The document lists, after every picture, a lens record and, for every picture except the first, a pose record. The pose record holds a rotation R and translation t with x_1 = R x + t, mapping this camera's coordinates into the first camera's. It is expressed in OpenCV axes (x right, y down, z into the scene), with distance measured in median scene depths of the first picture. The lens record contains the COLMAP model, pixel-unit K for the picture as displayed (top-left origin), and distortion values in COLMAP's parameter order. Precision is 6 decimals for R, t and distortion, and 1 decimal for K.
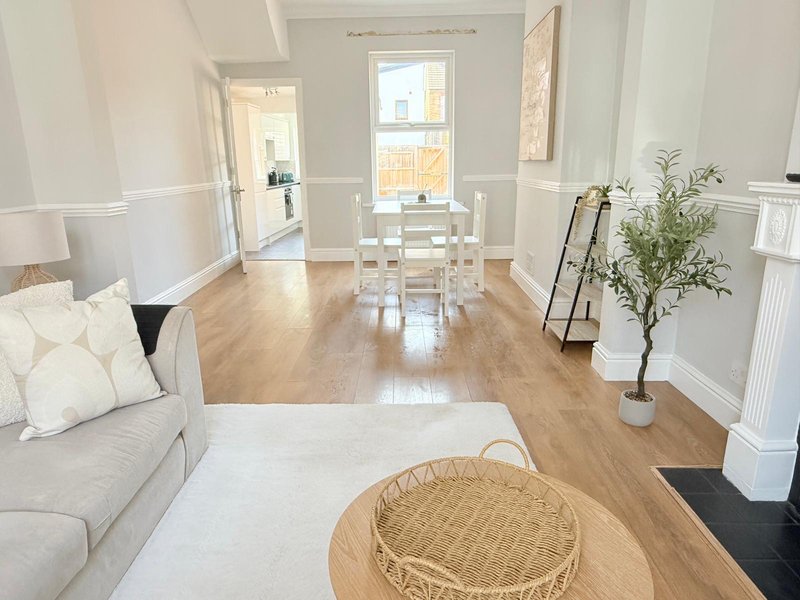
lens RADIAL K [[512.2, 0, 408.2], [0, 512.2, 309.3], [0, 0, 1]] dist [0.013038, -0.004615]
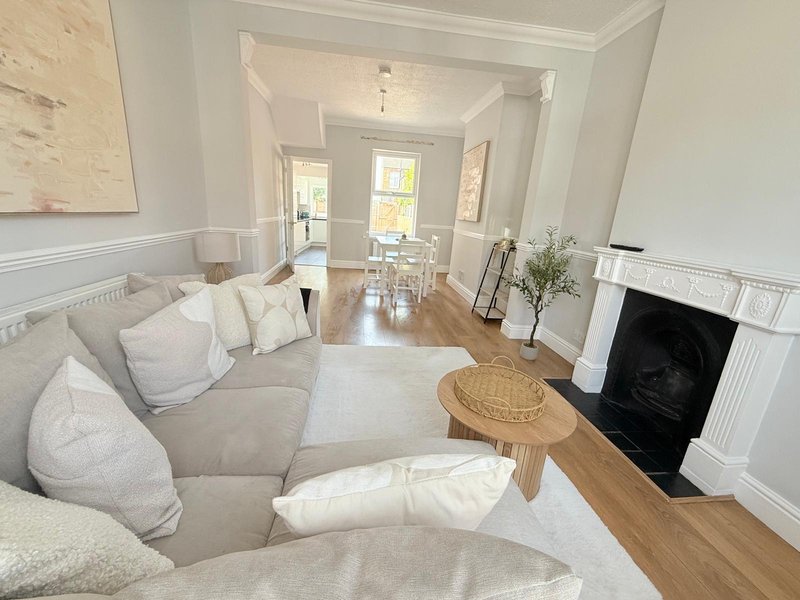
lens RADIAL K [[306.8, 0, 407.2], [0, 306.8, 303.7], [0, 0, 1]] dist [0.007090, 0.000520]
pose [[0.989291, 0.044835, 0.138902, -0.133926], [-0.046642, 0.998864, 0.009779, 0.009225], [-0.138305, -0.016153, 0.990258, -0.085643]]
